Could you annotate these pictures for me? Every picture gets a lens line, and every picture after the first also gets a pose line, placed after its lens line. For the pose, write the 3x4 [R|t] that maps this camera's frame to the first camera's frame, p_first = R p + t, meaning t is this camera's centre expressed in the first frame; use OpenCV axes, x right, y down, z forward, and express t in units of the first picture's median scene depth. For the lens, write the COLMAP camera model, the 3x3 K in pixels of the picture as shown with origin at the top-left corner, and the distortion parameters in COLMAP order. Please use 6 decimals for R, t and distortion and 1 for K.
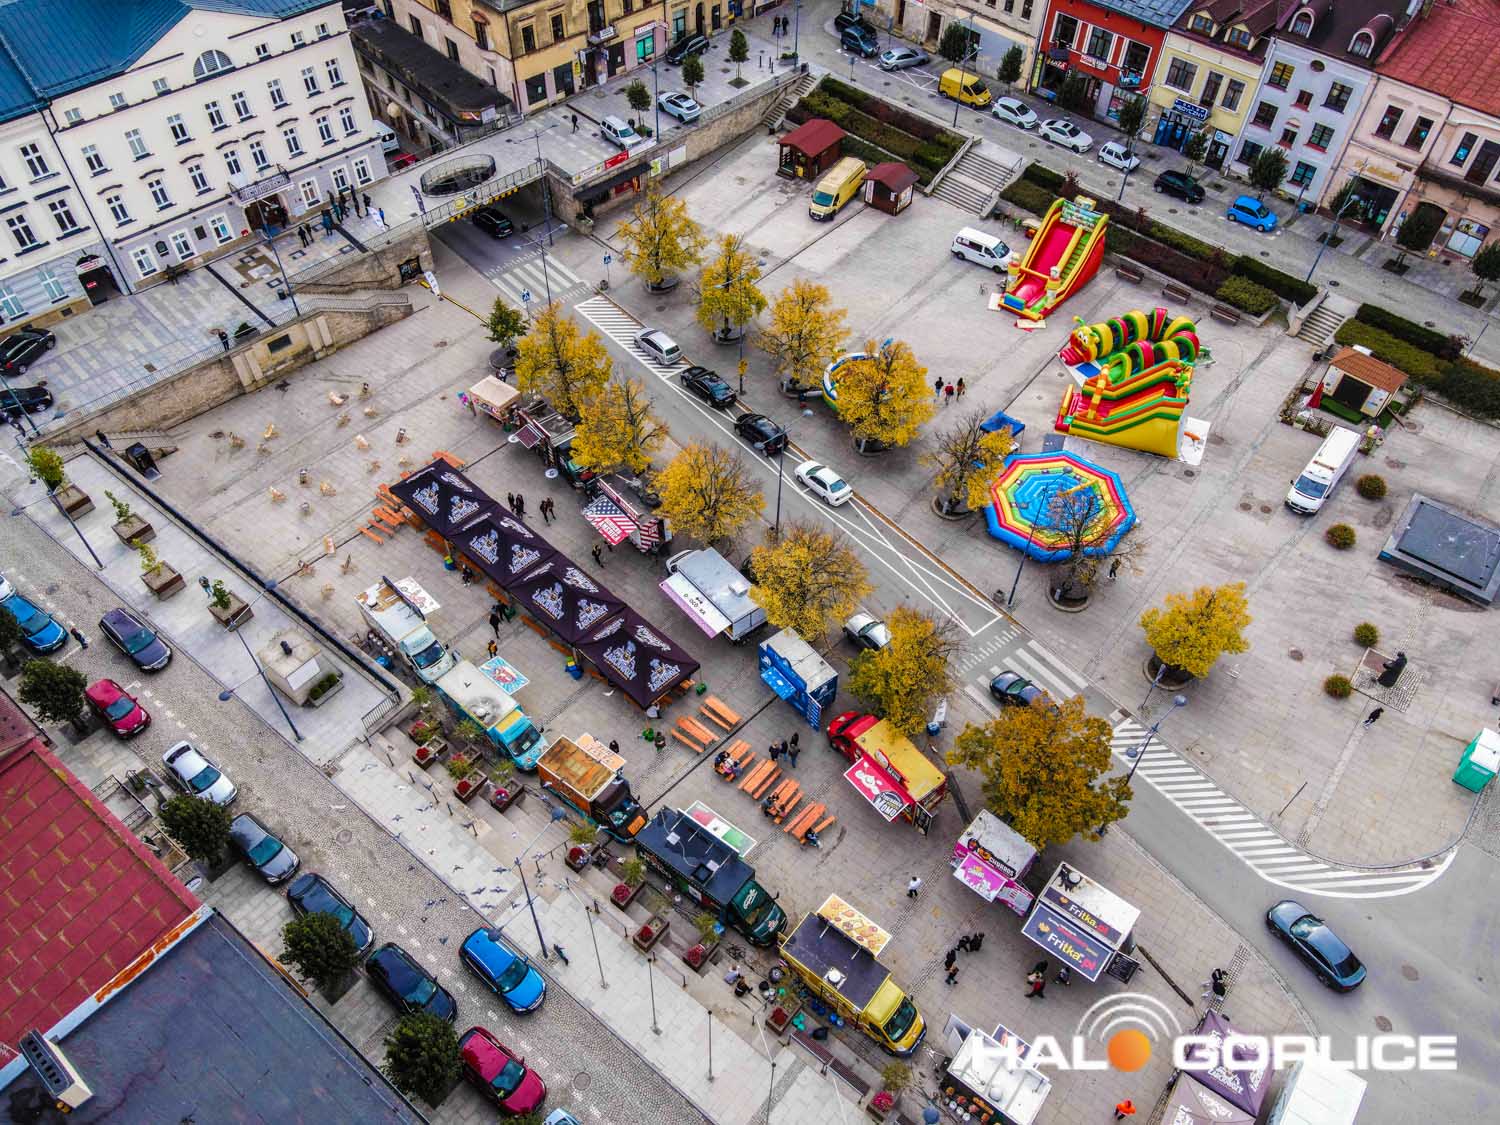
lens RADIAL K [[1097.1, 0, 744.5], [0, 1097.1, 571.2], [0, 0, 1]] dist [0.023572, -0.010720]
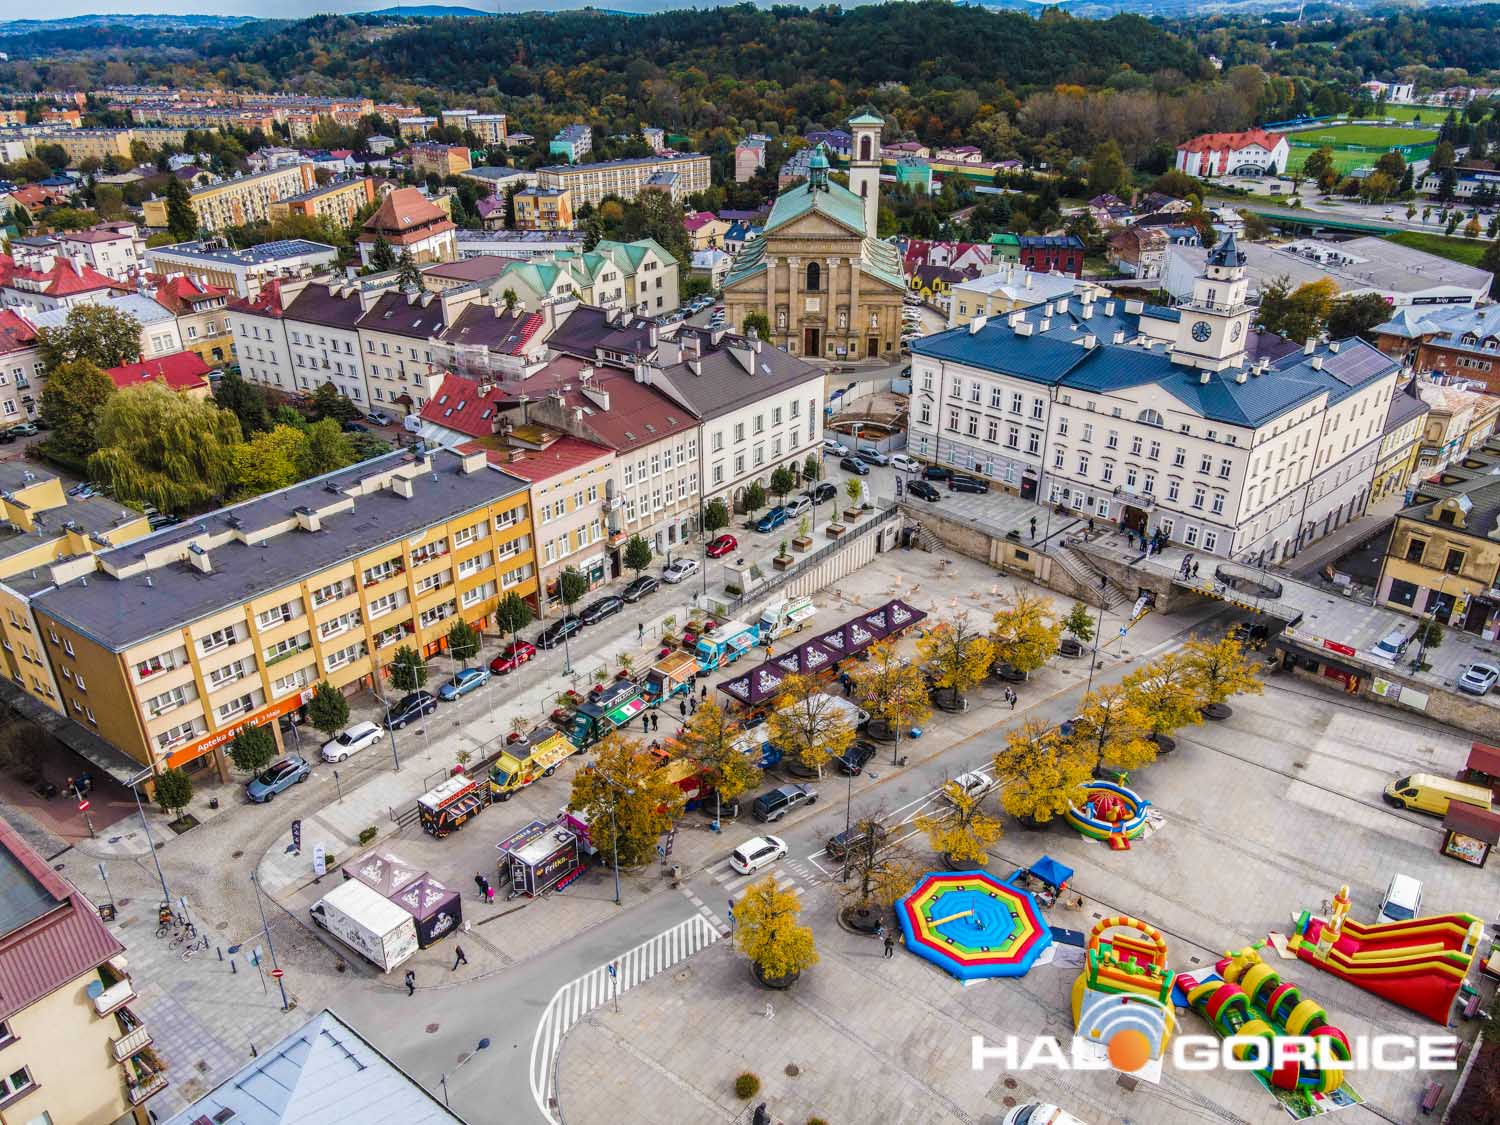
lens RADIAL K [[1104.8, 0, 747.1], [0, 1104.8, 574.4], [0, 0, 1]] dist [-0.000865, 0.026471]
pose [[0.005938, 0.440088, -0.897935, 0.912018], [-0.764759, 0.580549, 0.279476, -0.321069], [0.644289, 0.685045, 0.340008, 0.272025]]
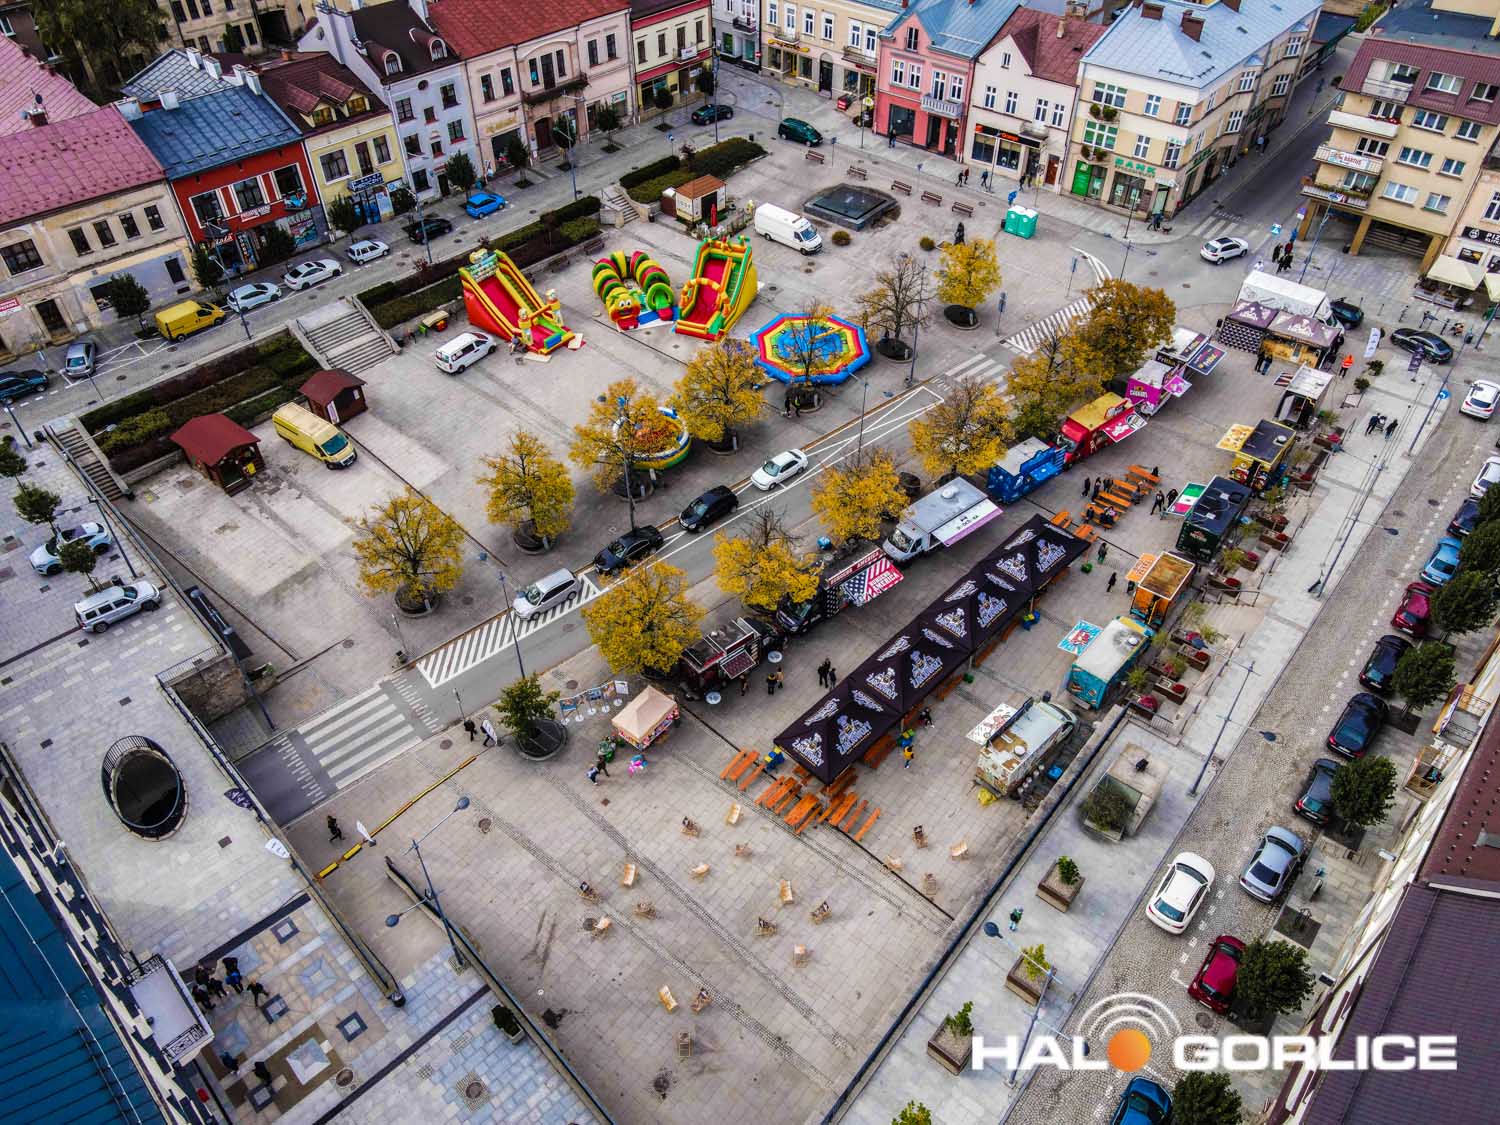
lens RADIAL K [[1097.1, 0, 744.5], [0, 1097.1, 571.2], [0, 0, 1]] dist [0.023572, -0.010720]
pose [[0.011894, -0.702408, 0.711675, -0.691298], [0.773399, 0.457591, 0.438707, -0.482704], [-0.633808, 0.545191, 0.548684, 0.434003]]
